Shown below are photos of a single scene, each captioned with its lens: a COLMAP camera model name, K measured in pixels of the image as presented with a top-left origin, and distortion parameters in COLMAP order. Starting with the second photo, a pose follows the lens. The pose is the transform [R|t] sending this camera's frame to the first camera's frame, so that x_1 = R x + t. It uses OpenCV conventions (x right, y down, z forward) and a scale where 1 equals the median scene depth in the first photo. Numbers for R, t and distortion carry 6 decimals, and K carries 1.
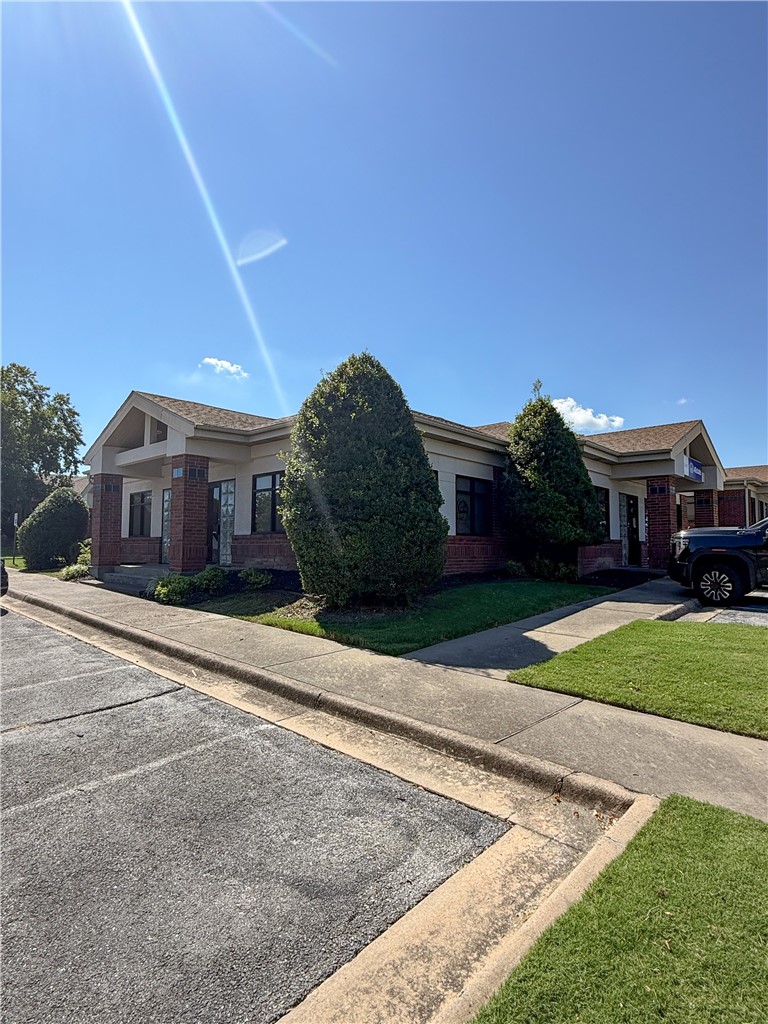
lens RADIAL K [[535.3, 0, 384.0], [0, 535.3, 512.0], [0, 0, 1]] dist [-0.001813, -0.000428]
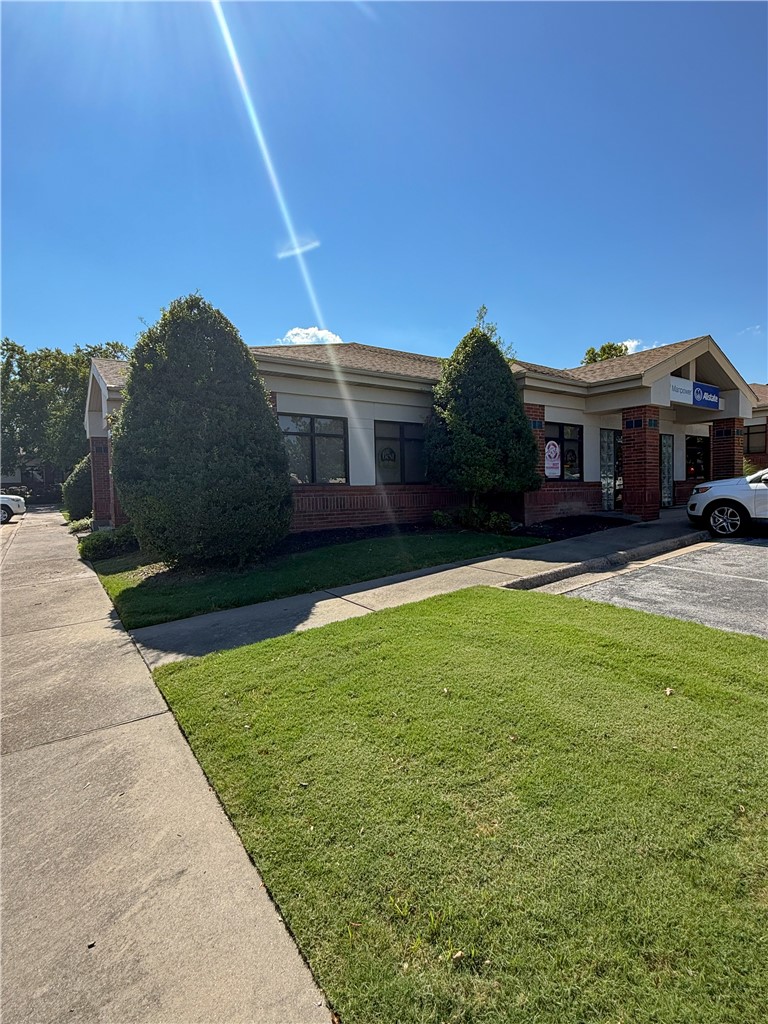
lens RADIAL K [[488.2, 0, 384.0], [0, 488.2, 512.0], [0, 0, 1]] dist [-0.011454, 0.000288]
pose [[0.975724, -0.017568, -0.218299, 0.325997], [0.042852, 0.992825, 0.111634, -0.004833], [0.214771, -0.118279, 0.969476, 0.153683]]
